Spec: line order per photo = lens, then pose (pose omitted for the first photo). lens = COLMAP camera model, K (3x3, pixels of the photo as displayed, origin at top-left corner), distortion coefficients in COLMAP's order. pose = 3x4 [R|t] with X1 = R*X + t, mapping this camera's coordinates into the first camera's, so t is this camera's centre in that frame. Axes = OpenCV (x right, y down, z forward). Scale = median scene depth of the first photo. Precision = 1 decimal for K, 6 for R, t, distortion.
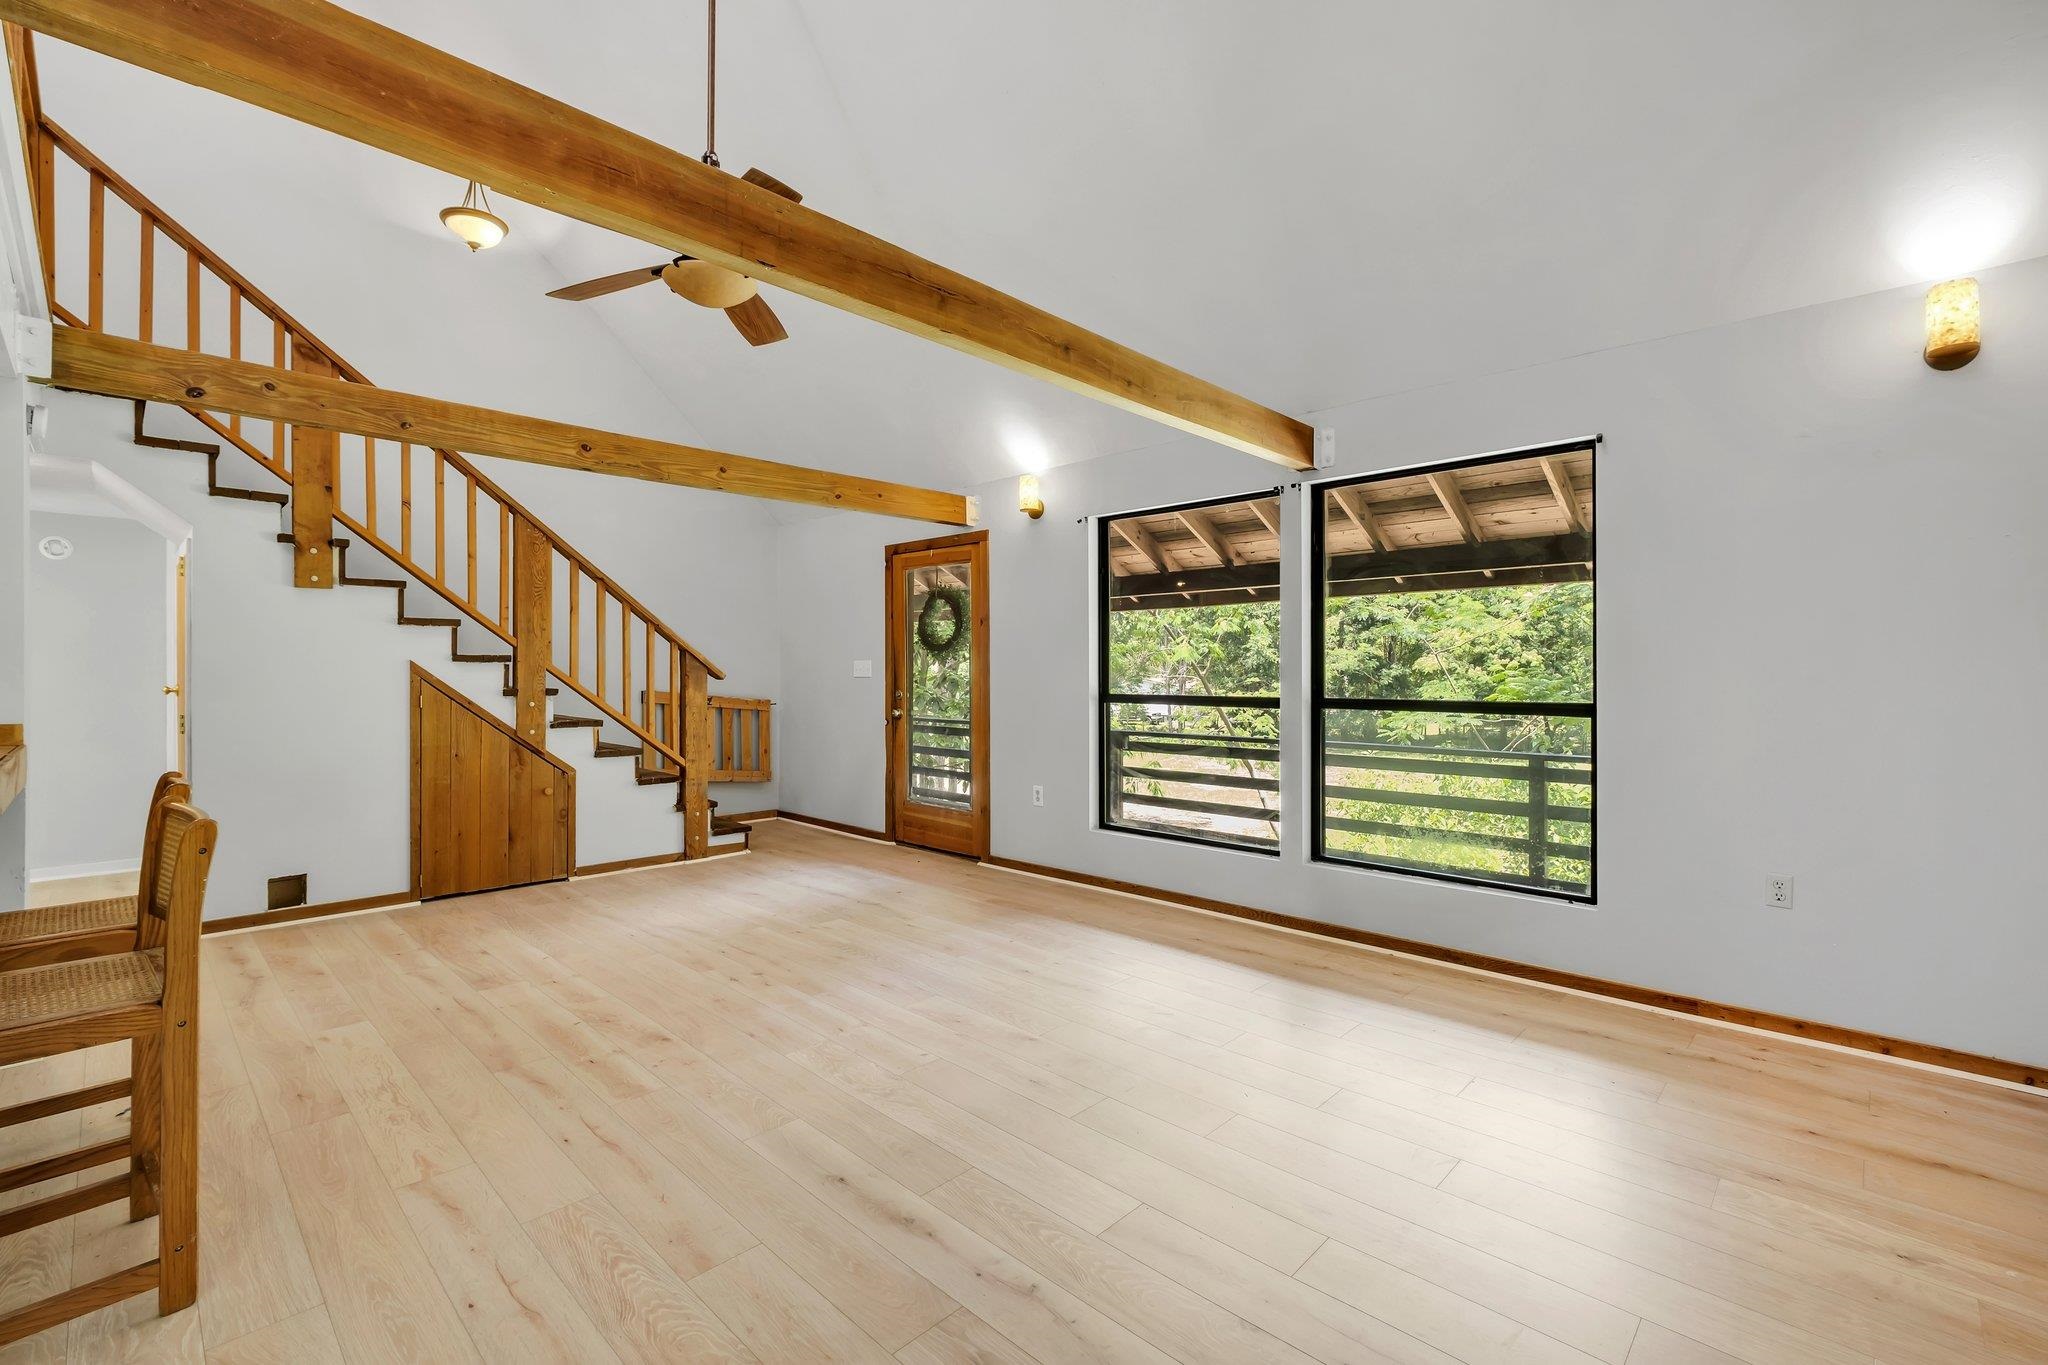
lens RADIAL K [[885.6, 0, 1025.2], [0, 885.6, 674.1], [0, 0, 1]] dist [0.015805, -0.000450]
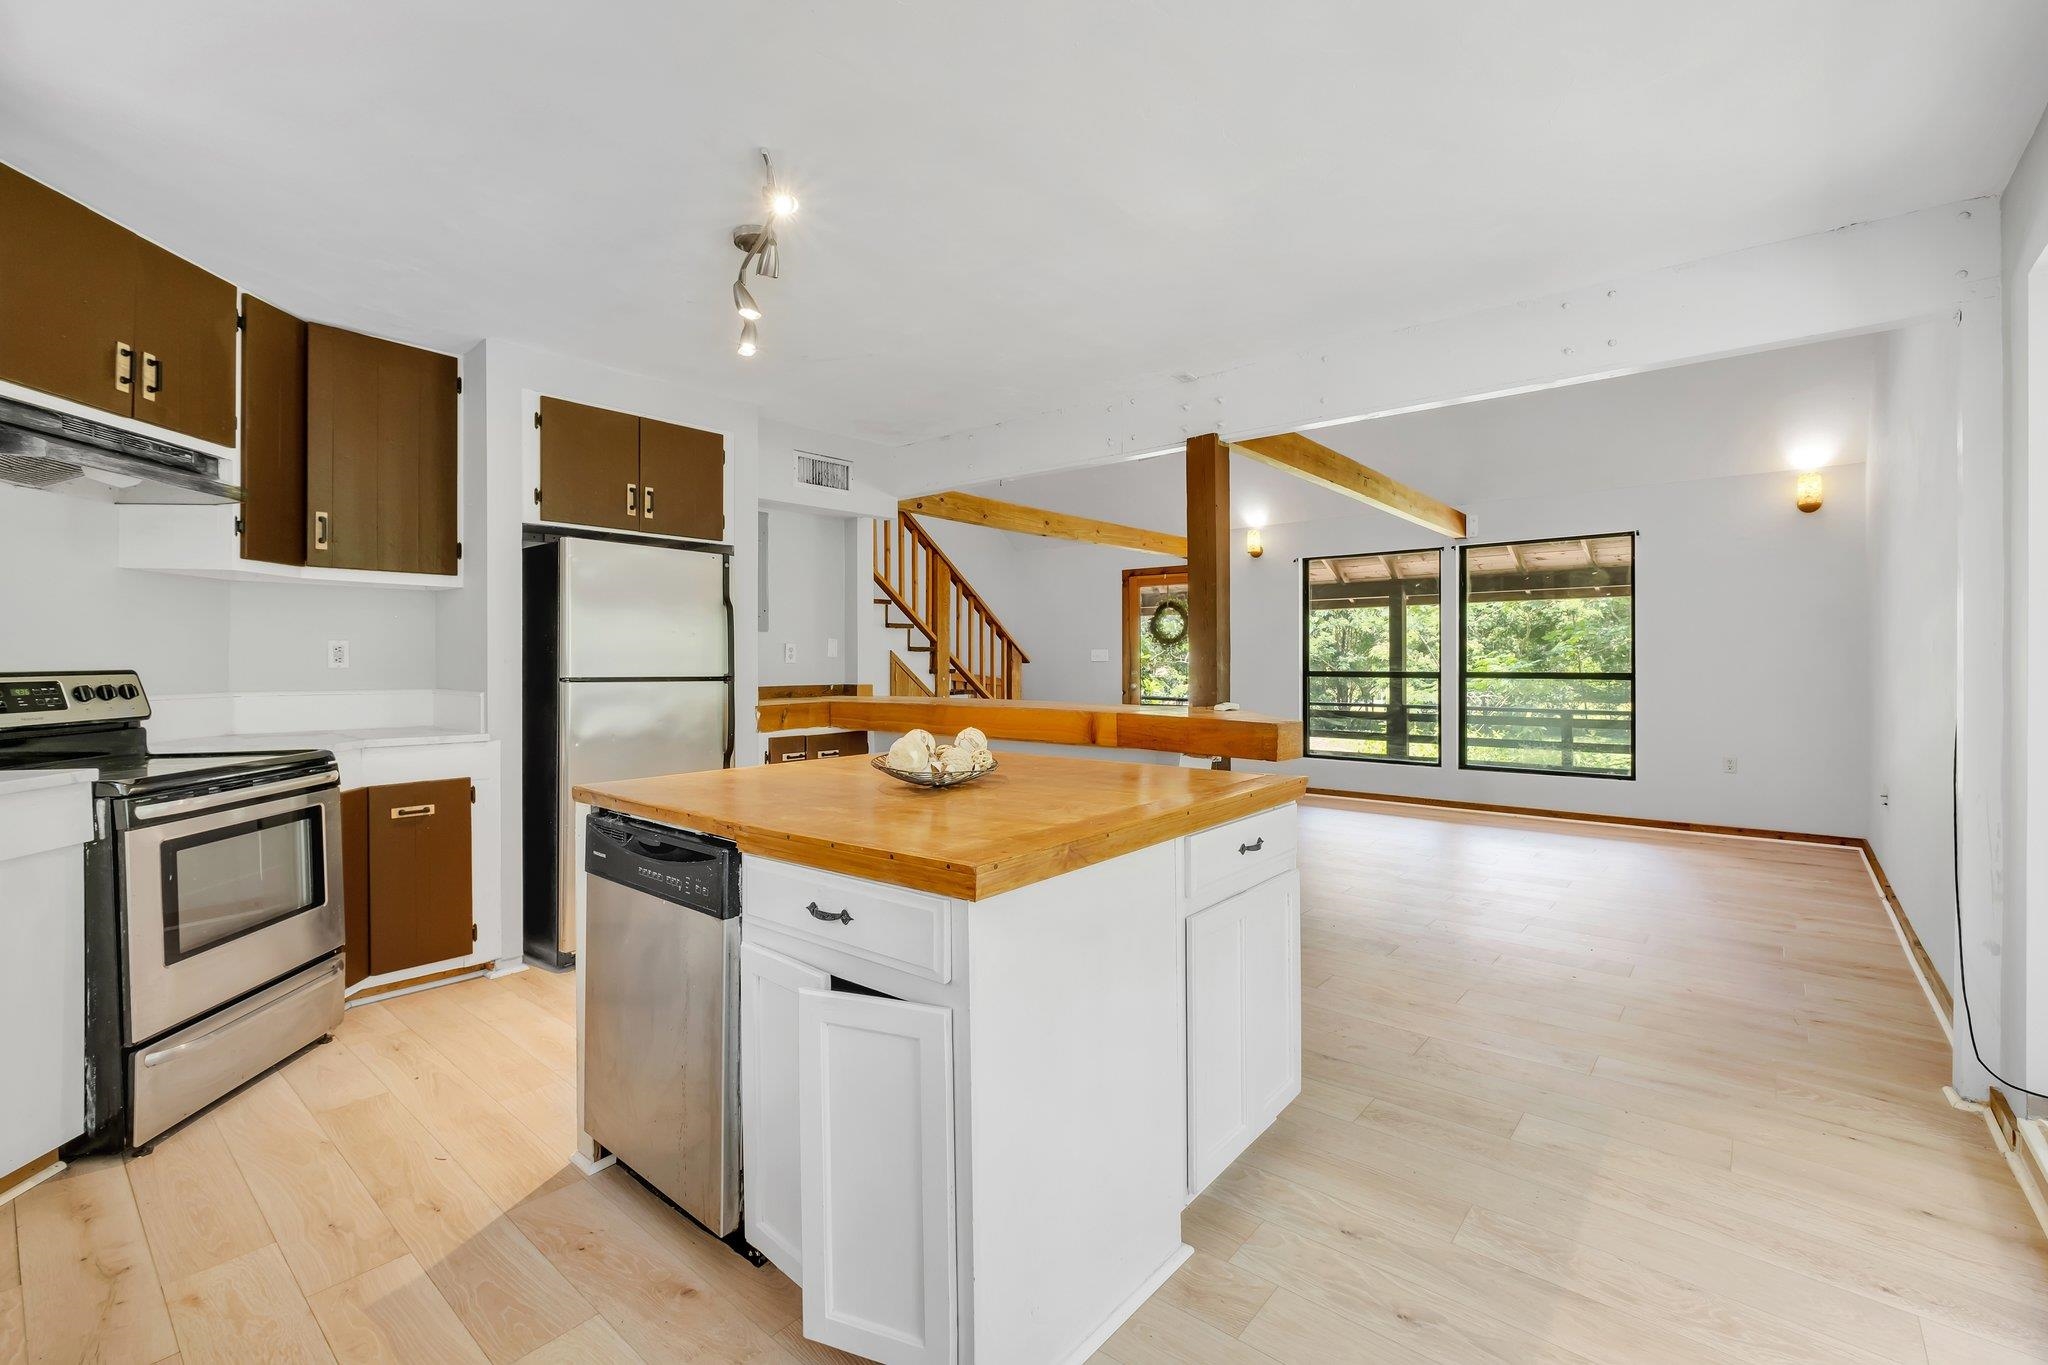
lens RADIAL K [[885.6, 0, 1024.0], [0, 885.6, 664.5], [0, 0, 1]] dist [0.015805, -0.000450]
pose [[0.997405, -0.002701, 0.071943, -0.537304], [0.002496, 0.999993, 0.002946, 0.004845], [-0.071950, -0.002758, 0.997404, -0.539014]]
